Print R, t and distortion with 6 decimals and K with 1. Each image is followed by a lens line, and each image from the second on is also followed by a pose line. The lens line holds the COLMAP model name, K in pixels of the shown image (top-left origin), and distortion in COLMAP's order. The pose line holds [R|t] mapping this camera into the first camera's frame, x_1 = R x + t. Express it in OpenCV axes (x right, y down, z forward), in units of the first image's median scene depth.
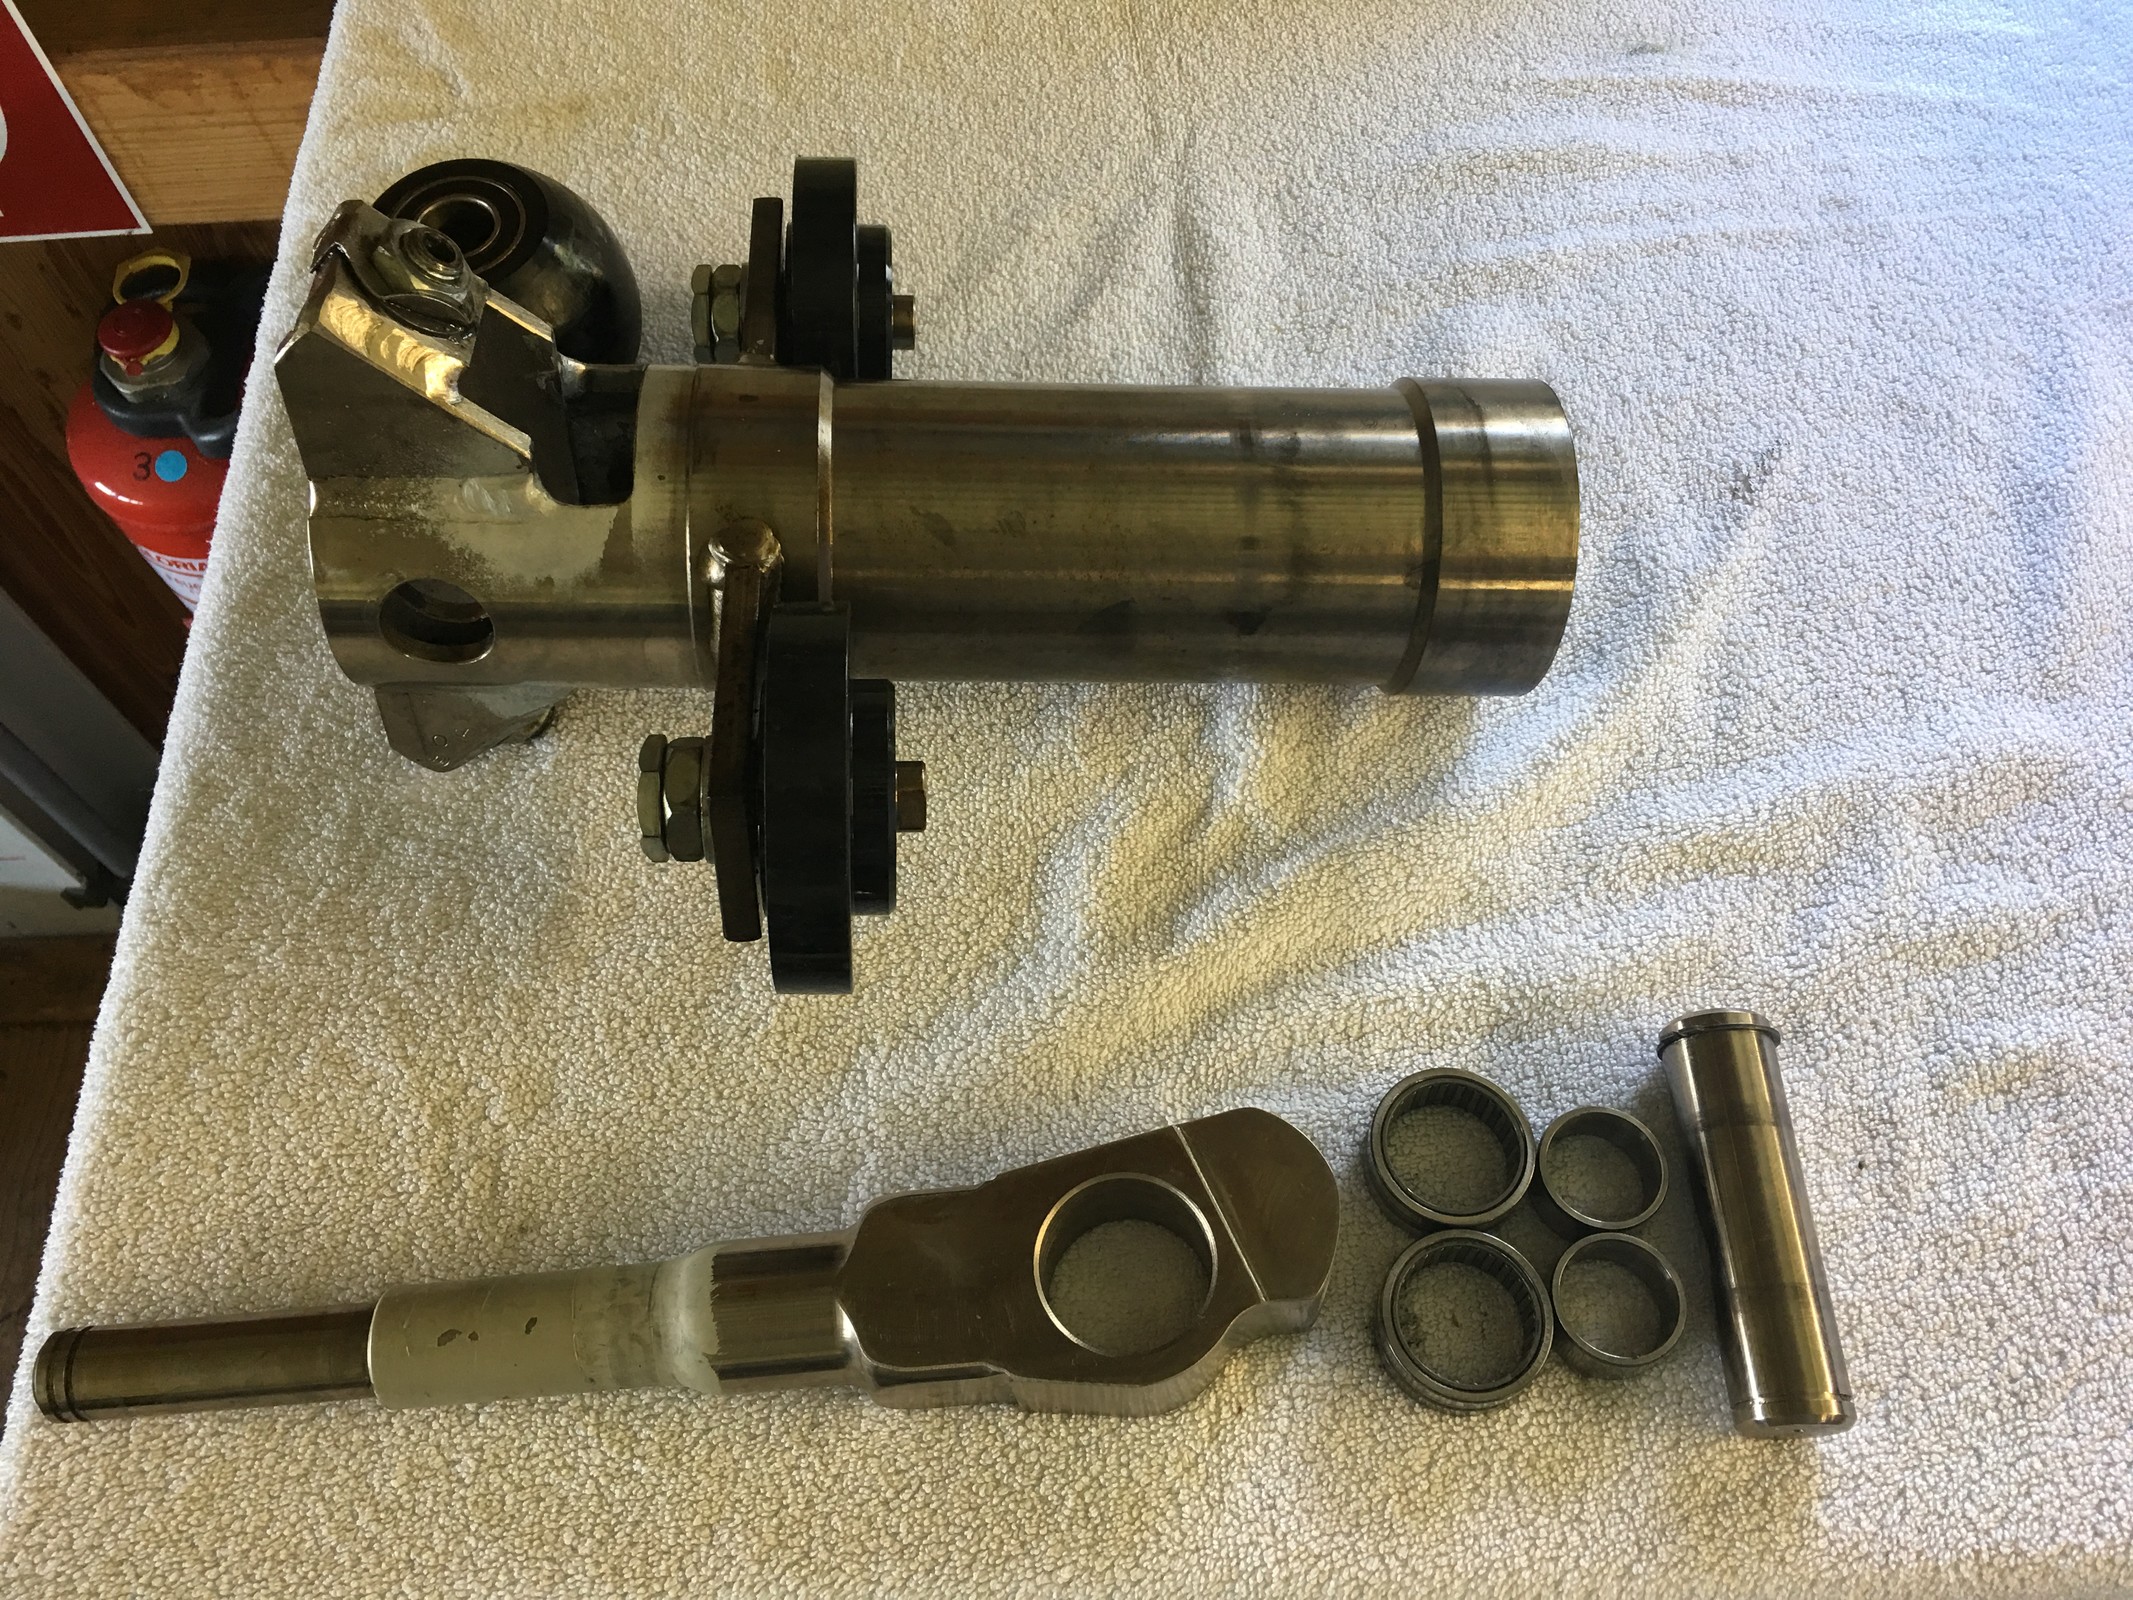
lens RADIAL K [[1818.8, 0, 1072.4], [0, 1818.8, 776.9], [0, 0, 1]] dist [0.090495, -0.132936]
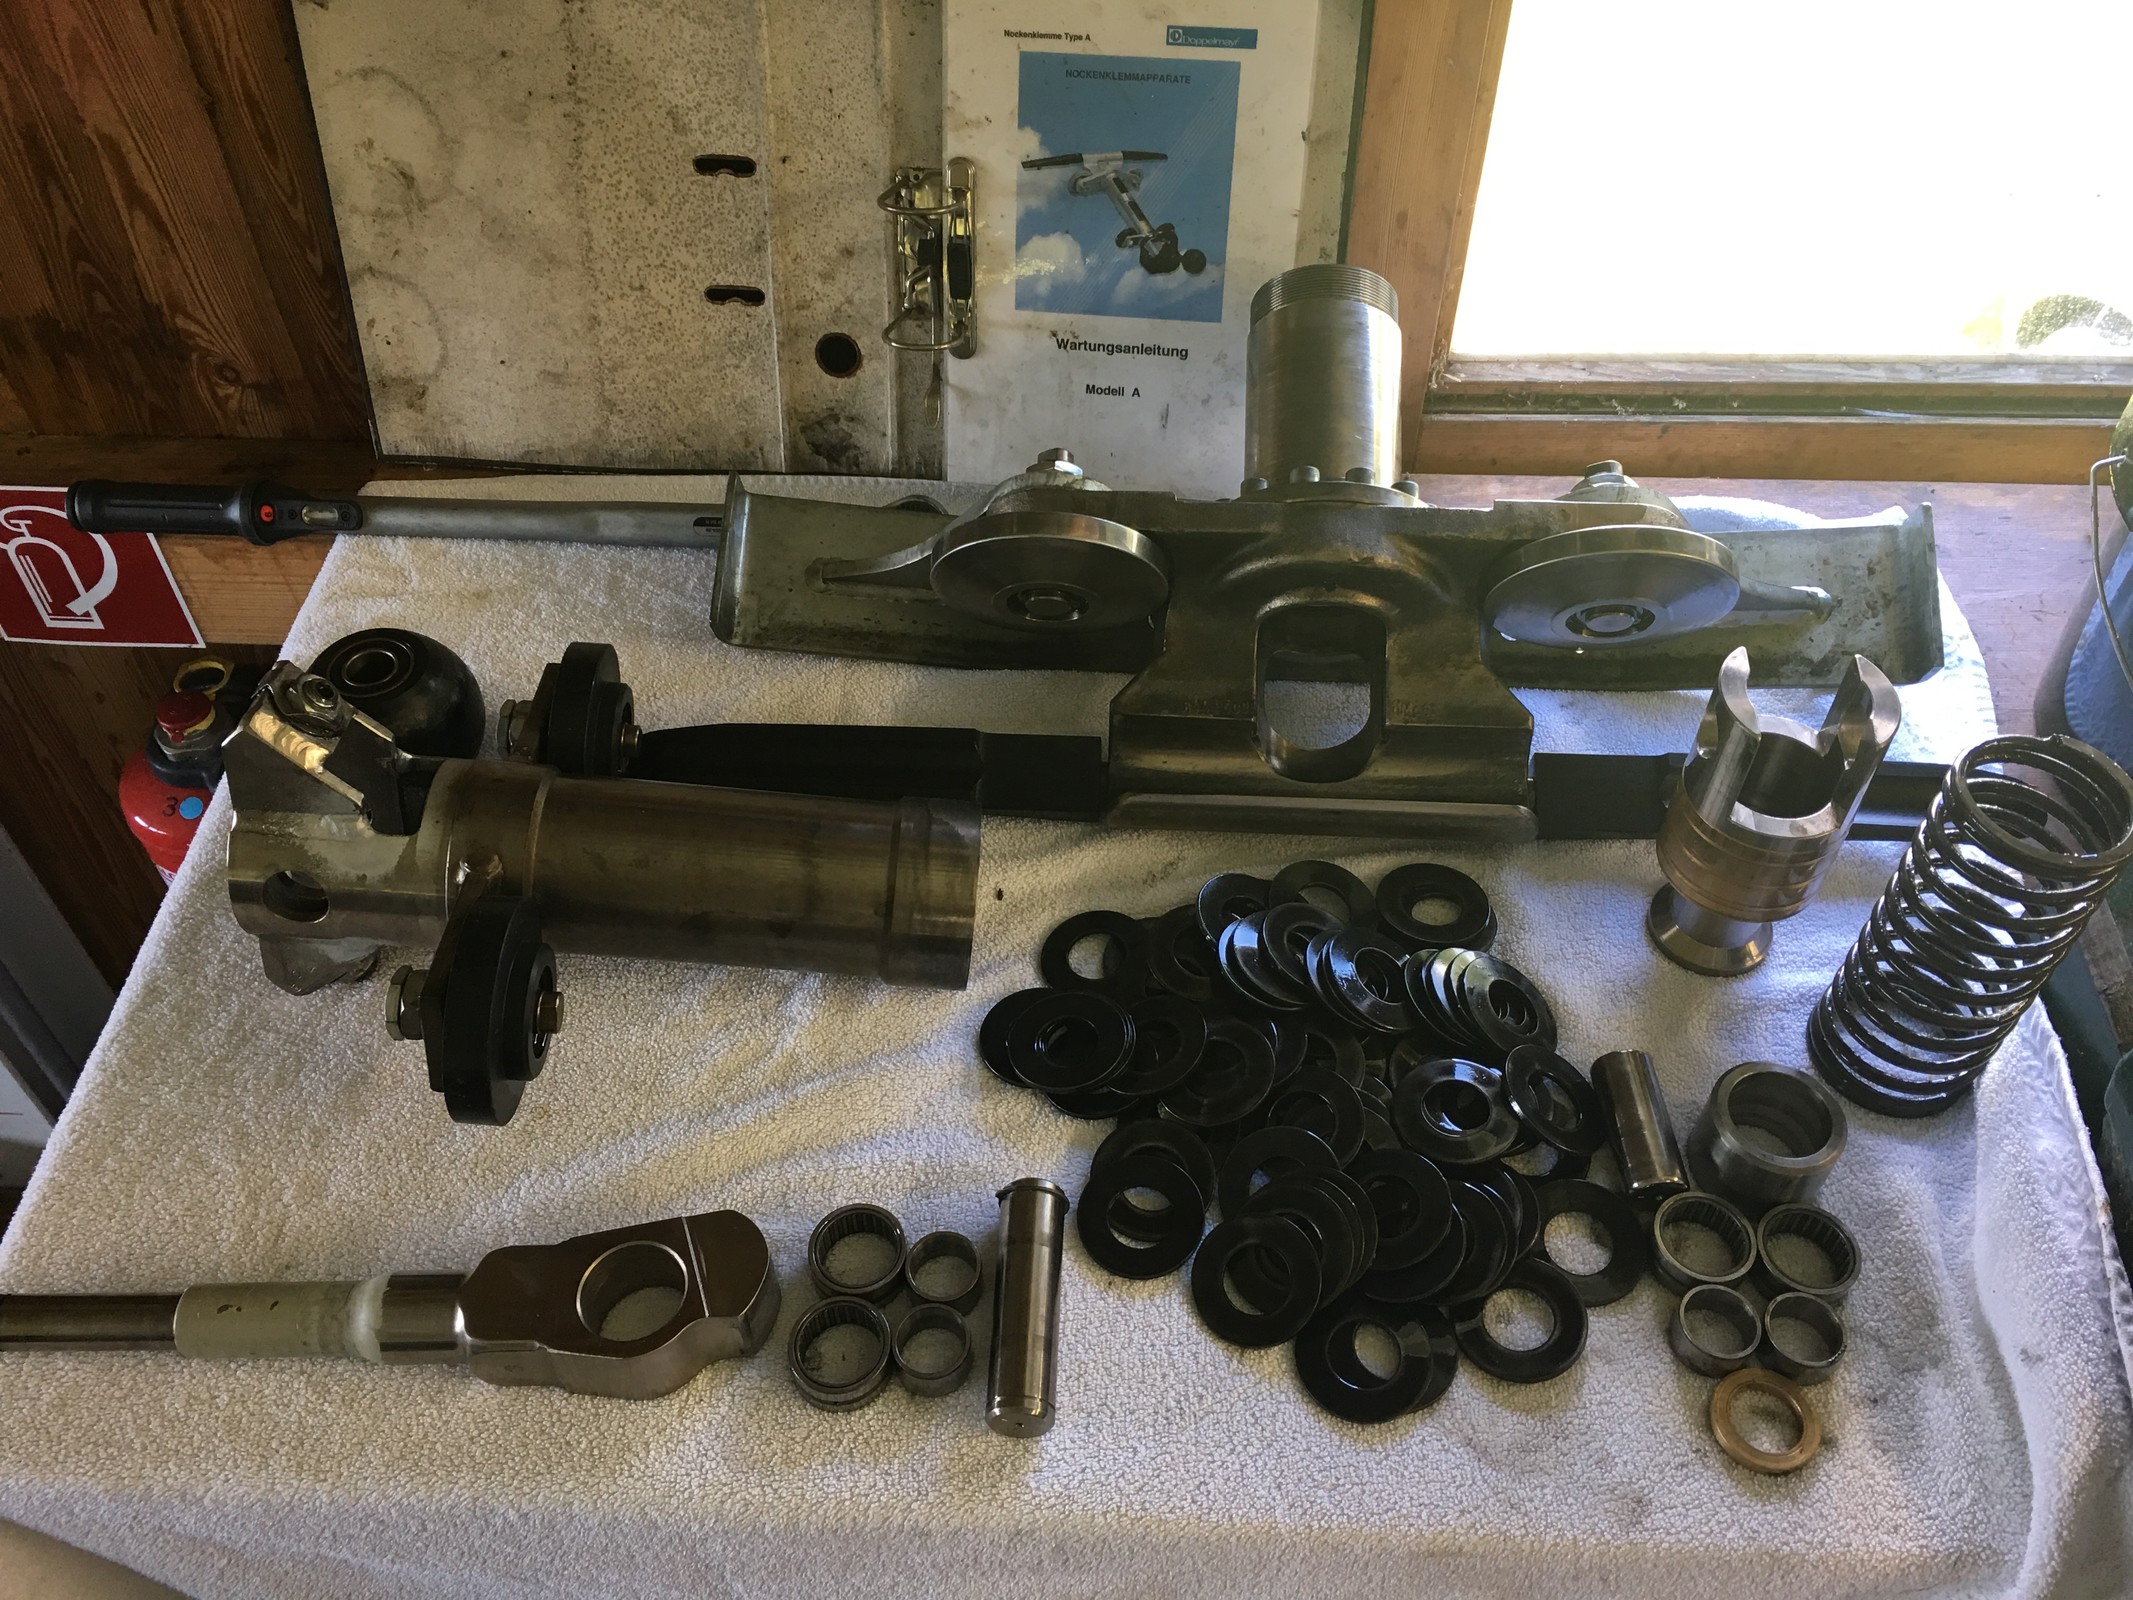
lens RADIAL K [[1611.9, 0, 1066.5], [0, 1611.9, 800.0], [0, 0, 1]] dist [0.065841, -0.077457]
pose [[0.997086, 0.075222, 0.012659, 0.357943], [-0.071092, 0.976549, -0.203217, 0.090209], [-0.027648, 0.201725, 0.979052, -0.550749]]
